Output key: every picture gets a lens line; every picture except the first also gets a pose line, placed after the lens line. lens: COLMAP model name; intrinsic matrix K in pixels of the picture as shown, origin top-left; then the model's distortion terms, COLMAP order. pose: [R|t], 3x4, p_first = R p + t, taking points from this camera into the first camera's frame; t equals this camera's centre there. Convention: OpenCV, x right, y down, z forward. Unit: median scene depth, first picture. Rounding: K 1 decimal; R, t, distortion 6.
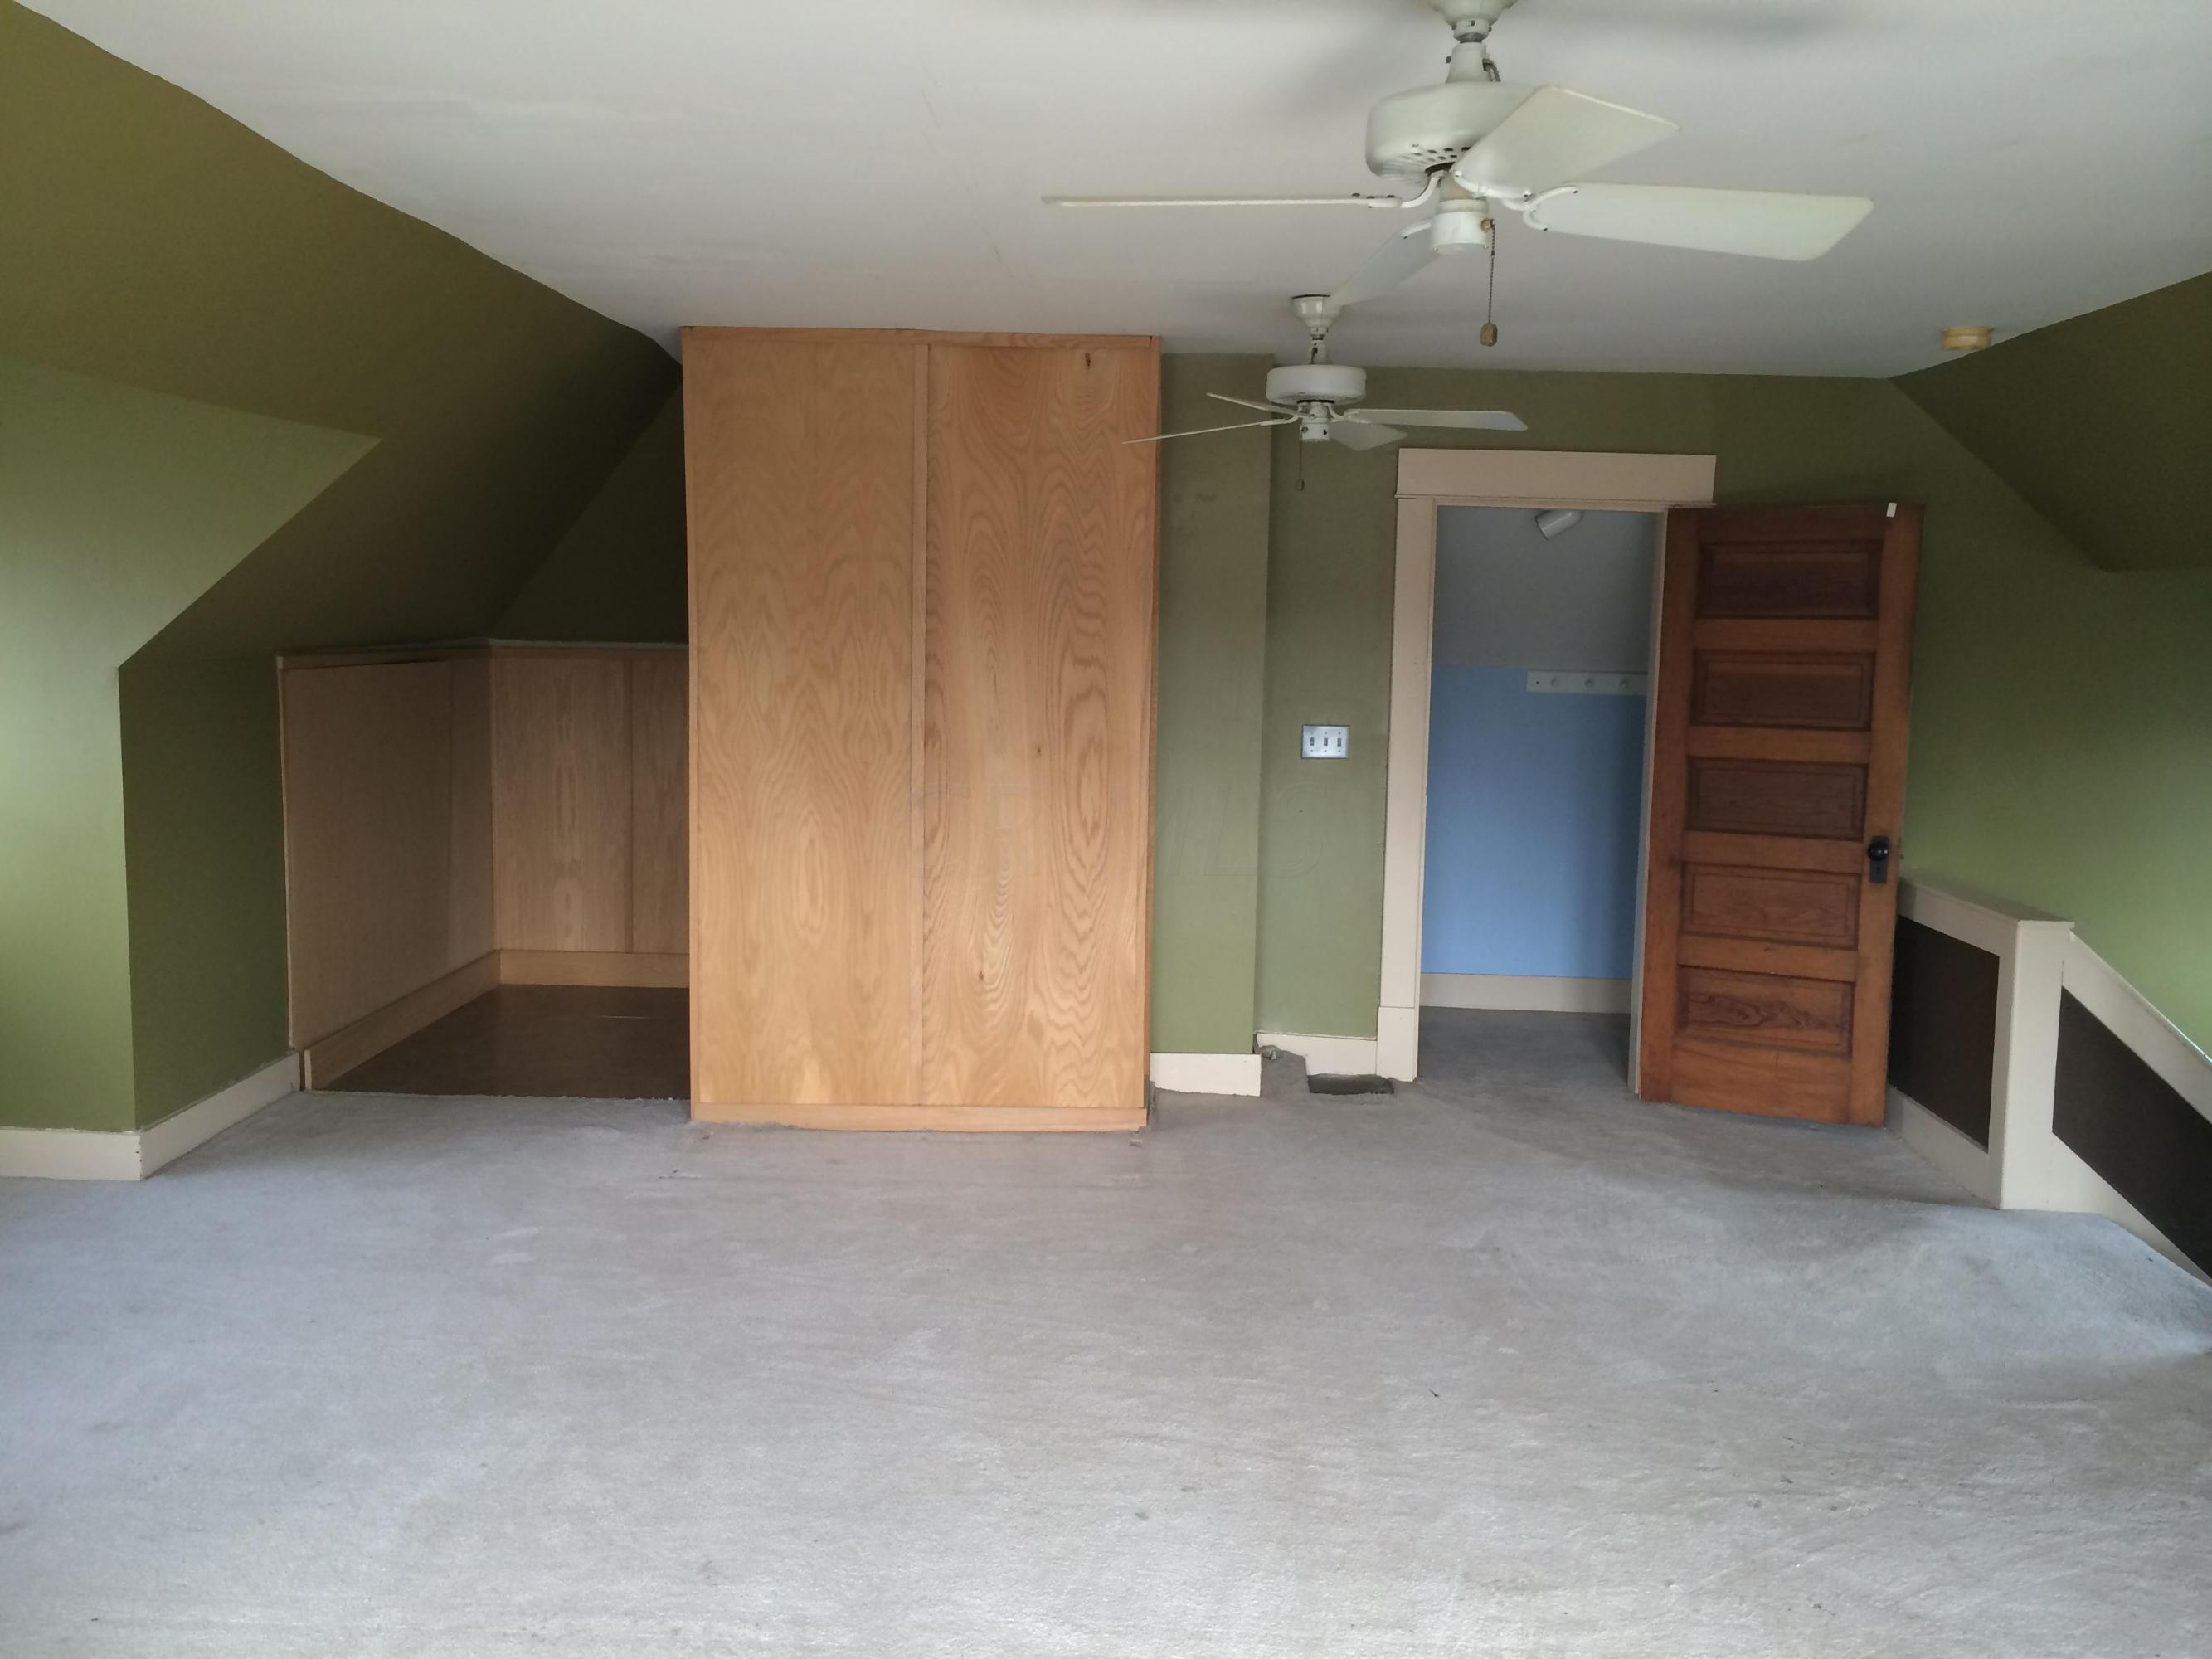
lens RADIAL K [[1894.5, 0, 1095.6], [0, 1894.5, 828.3], [0, 0, 1]] dist [0.085036, -0.084575]
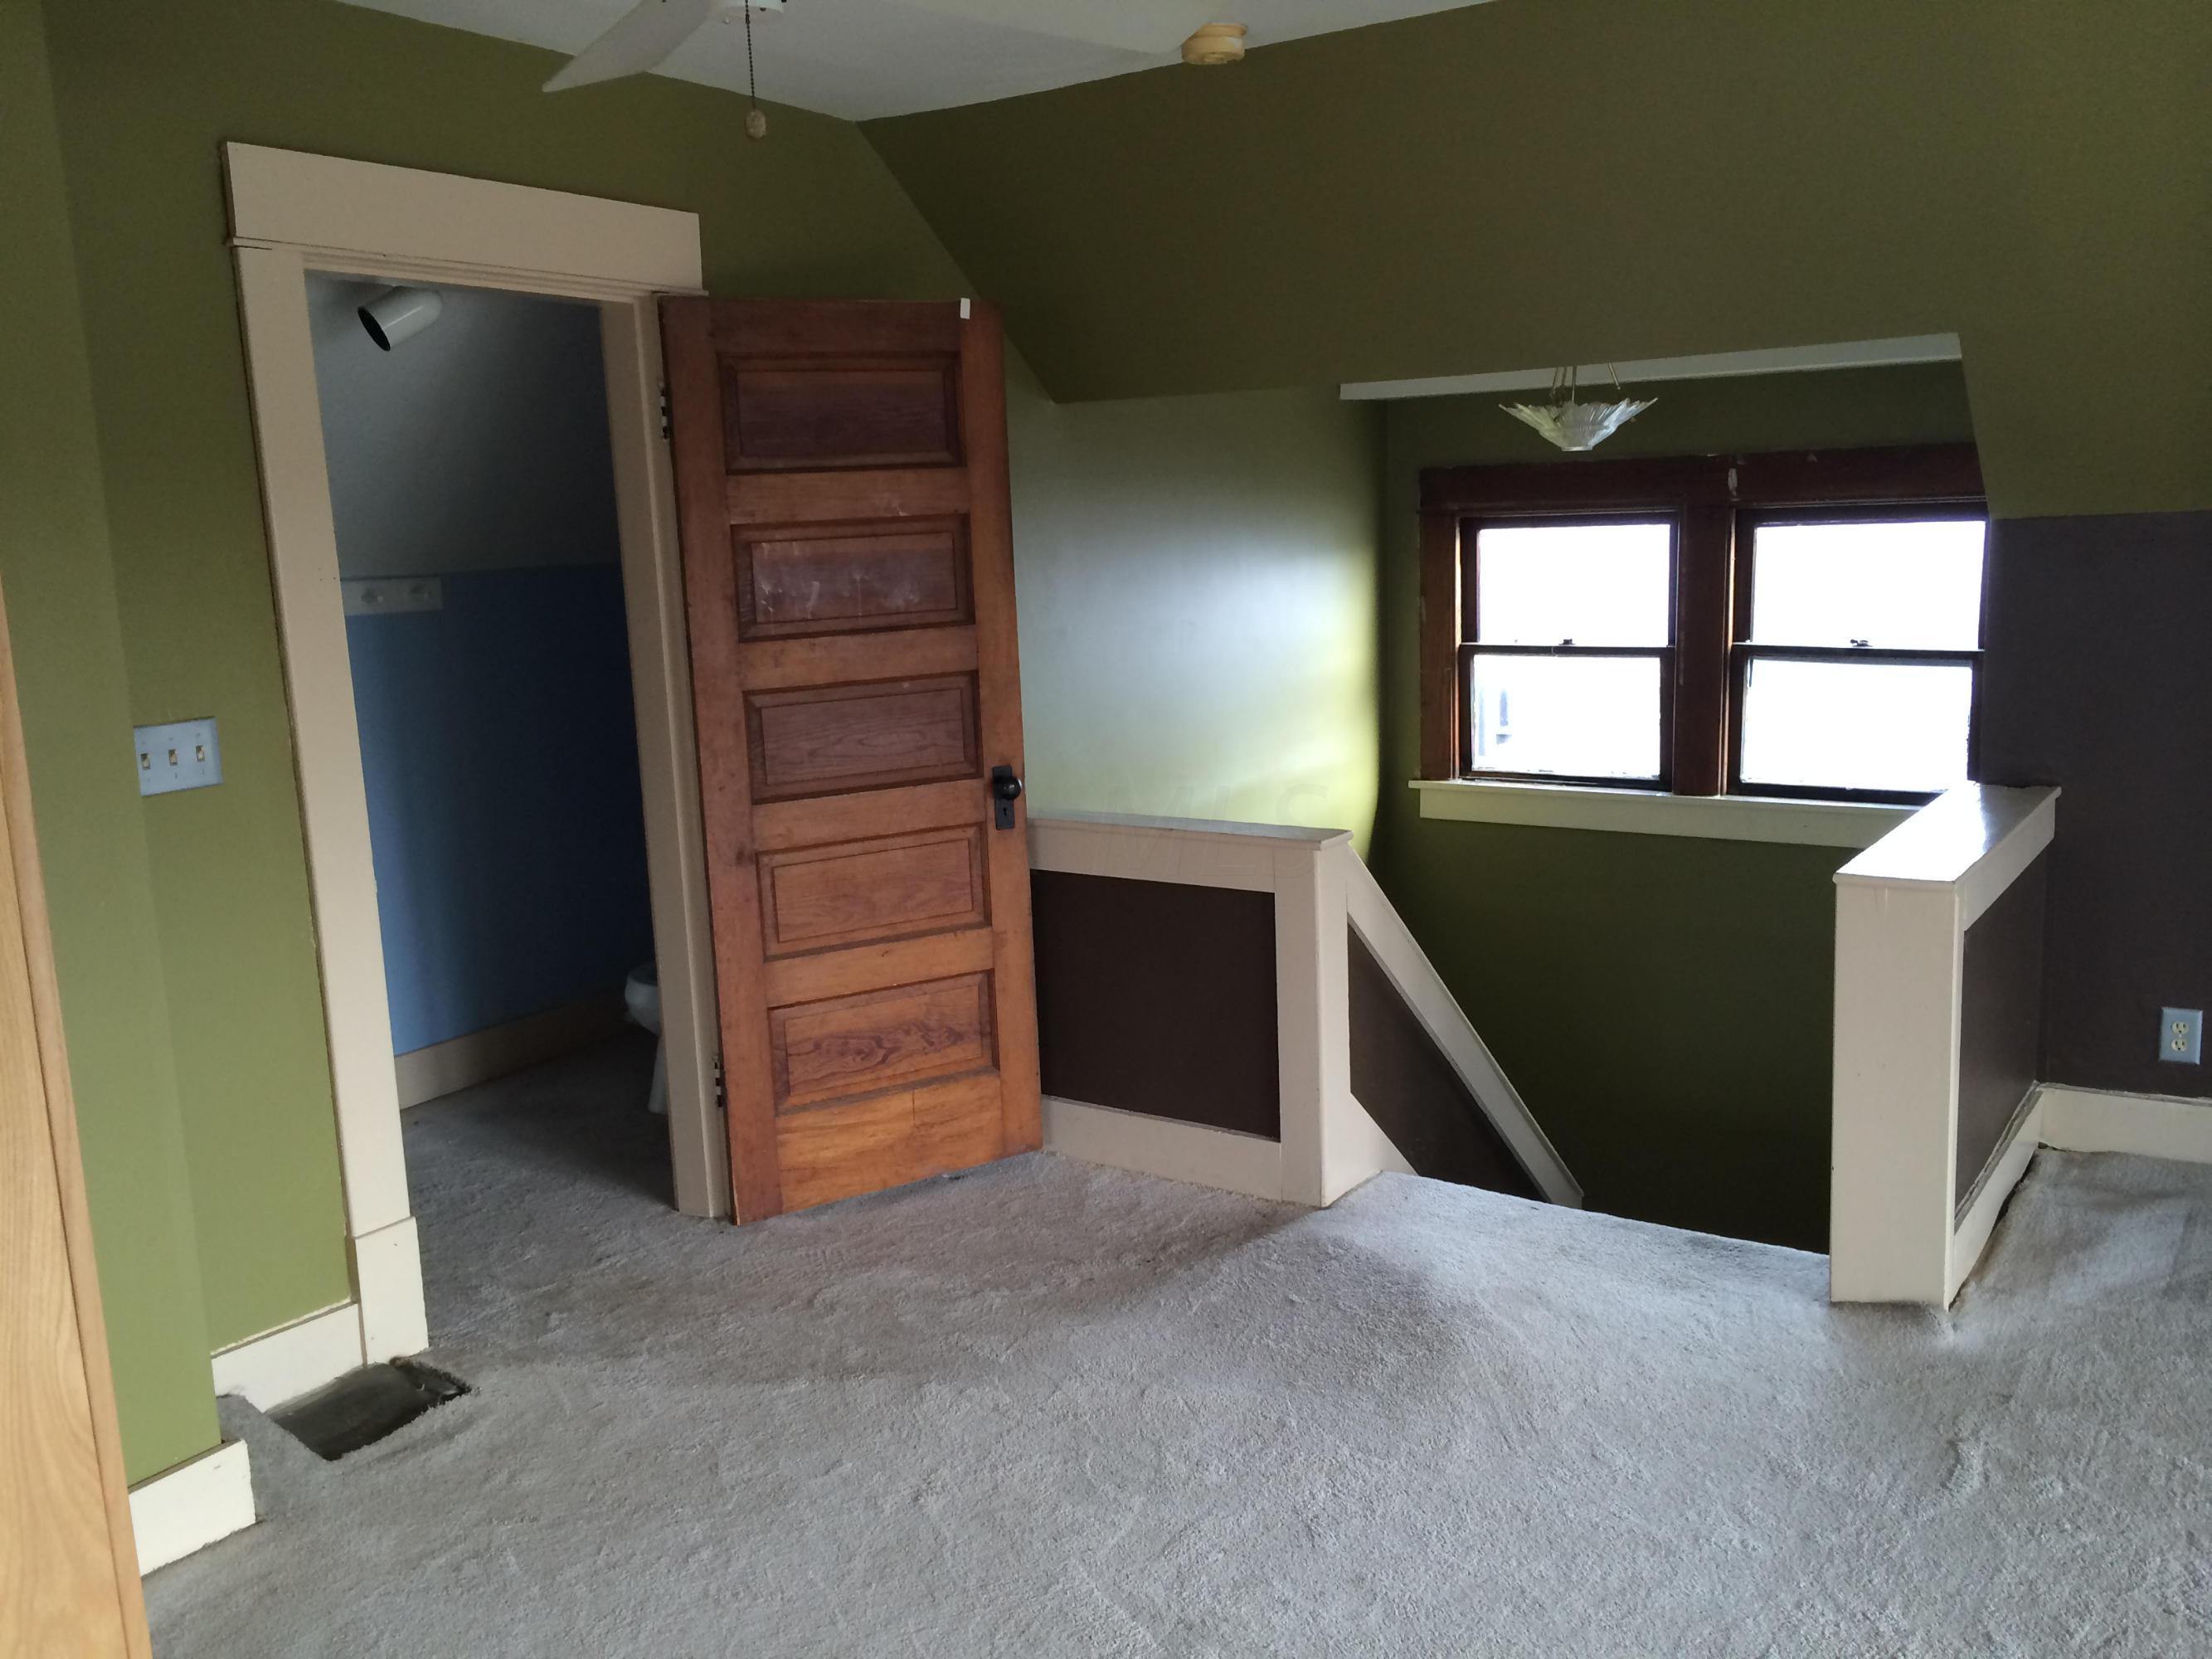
lens RADIAL K [[1894.5, 0, 1095.6], [0, 1894.5, 828.3], [0, 0, 1]] dist [0.085036, -0.084575]
pose [[0.528512, -0.188322, 0.827774, -0.170830], [0.142604, 0.980923, 0.132116, -0.061782], [-0.836863, 0.048219, 0.545284, 0.567054]]
